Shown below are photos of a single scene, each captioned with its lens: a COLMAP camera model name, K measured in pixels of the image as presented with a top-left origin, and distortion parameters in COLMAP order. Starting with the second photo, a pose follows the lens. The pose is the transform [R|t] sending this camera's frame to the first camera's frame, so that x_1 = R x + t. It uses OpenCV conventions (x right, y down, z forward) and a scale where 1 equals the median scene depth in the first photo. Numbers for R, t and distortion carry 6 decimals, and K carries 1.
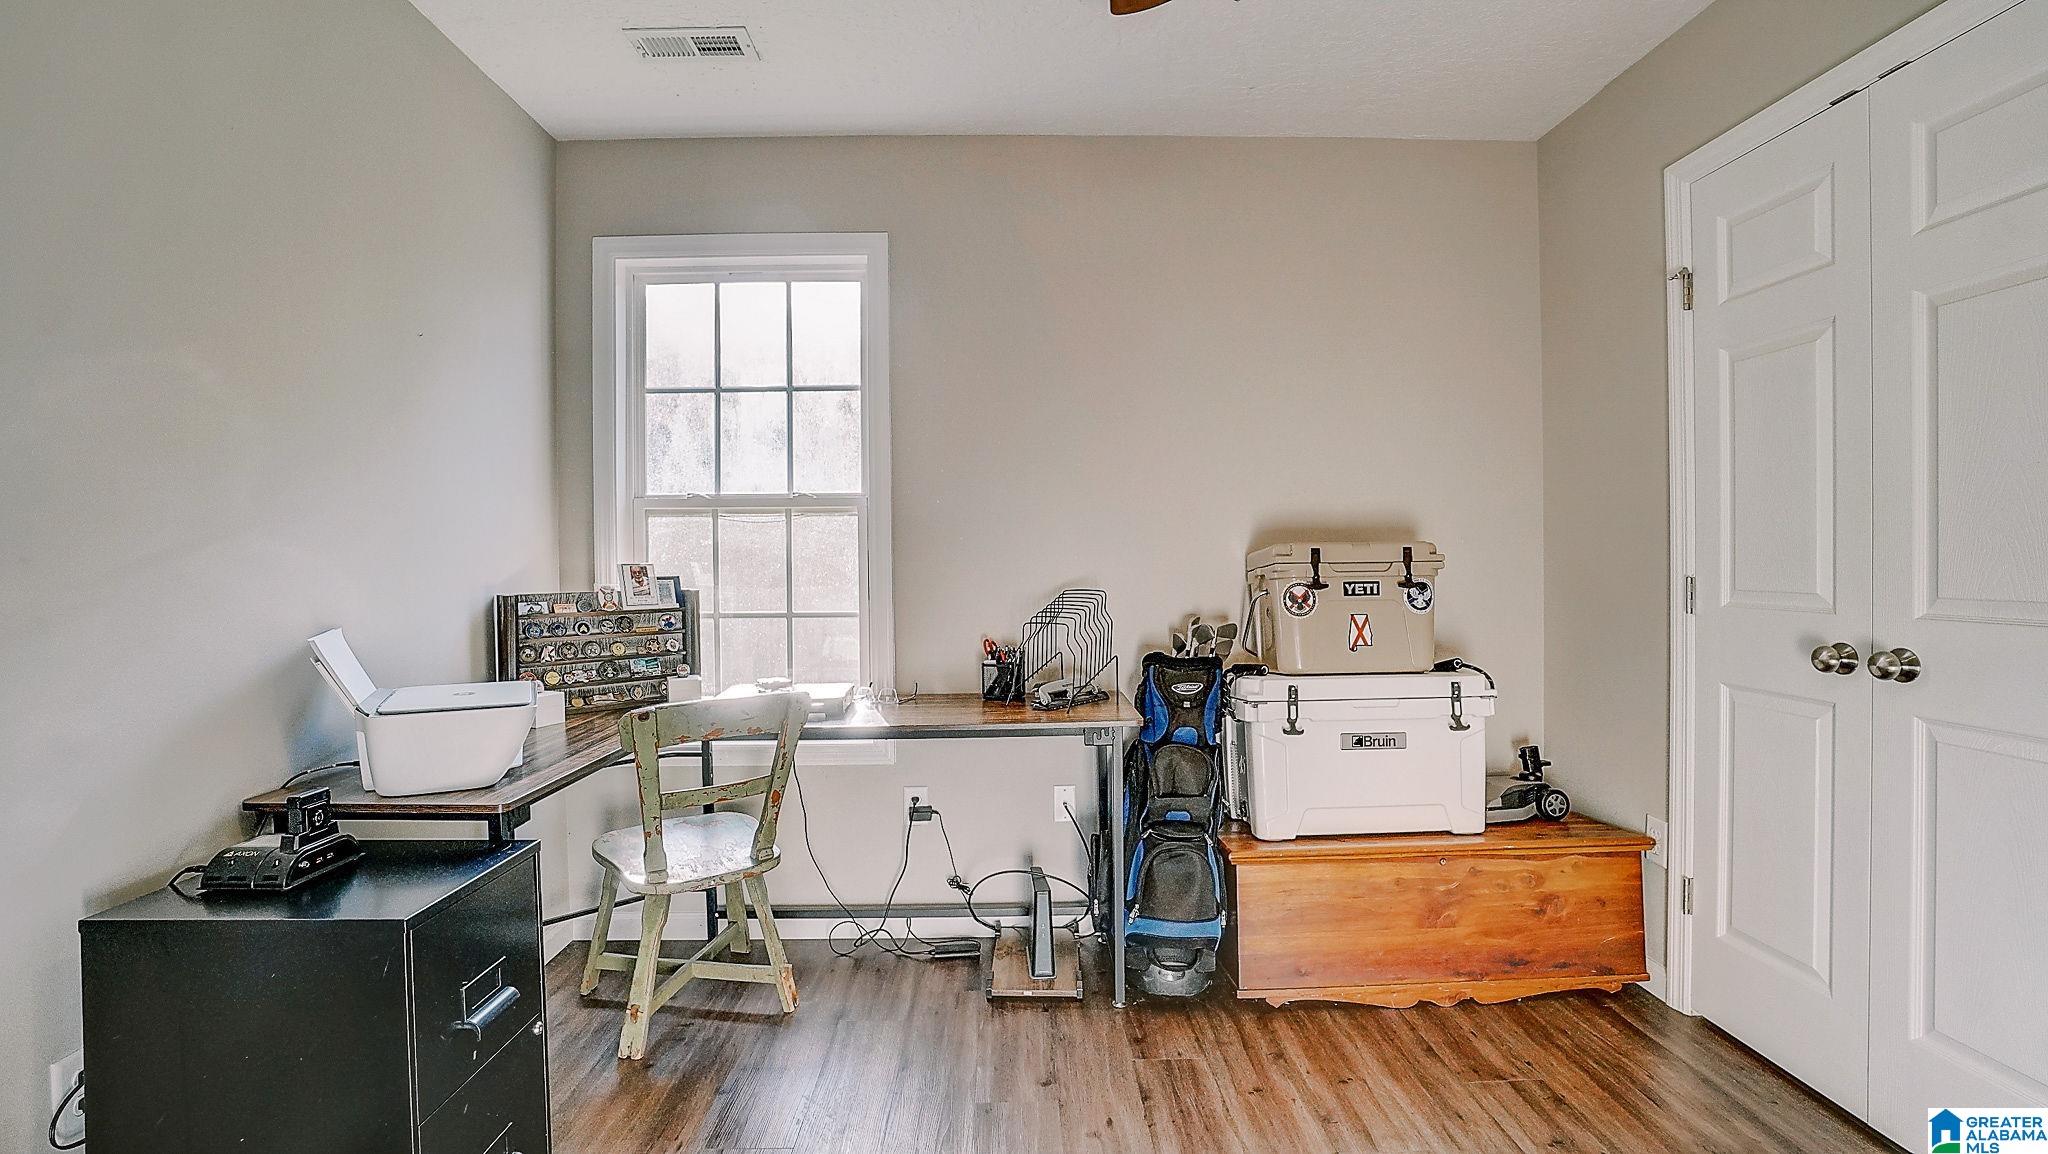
lens RADIAL K [[903.2, 0, 1018.6], [0, 903.2, 568.4], [0, 0, 1]] dist [-0.066277, 0.025028]
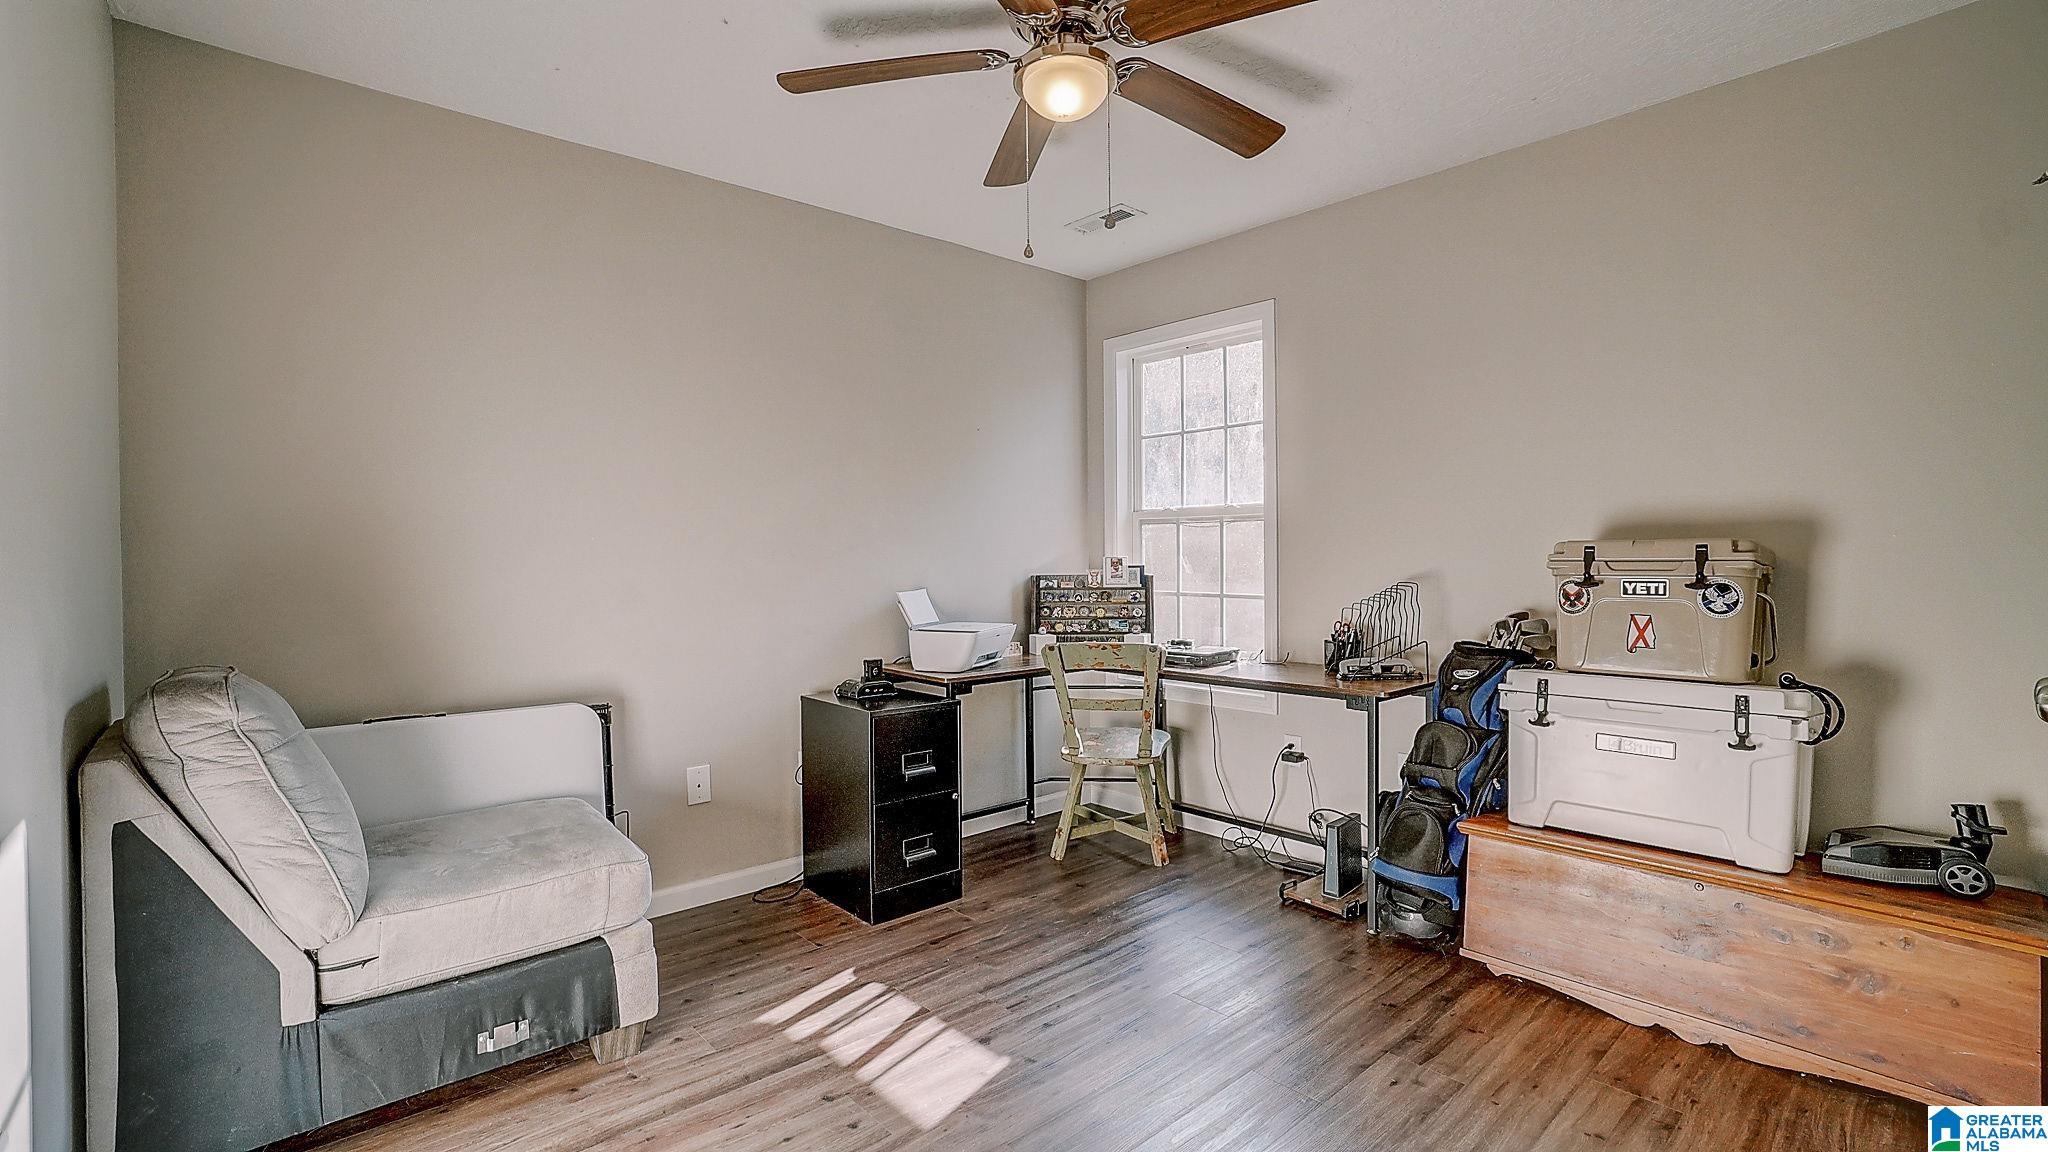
lens RADIAL K [[903.2, 0, 1018.6], [0, 903.2, 567.4], [0, 0, 1]] dist [-0.066277, 0.025028]
pose [[0.648952, 0.015560, -0.760670, 0.663373], [-0.010002, 0.999879, 0.011920, -0.004098], [0.760764, -0.000127, 0.649029, -0.117769]]
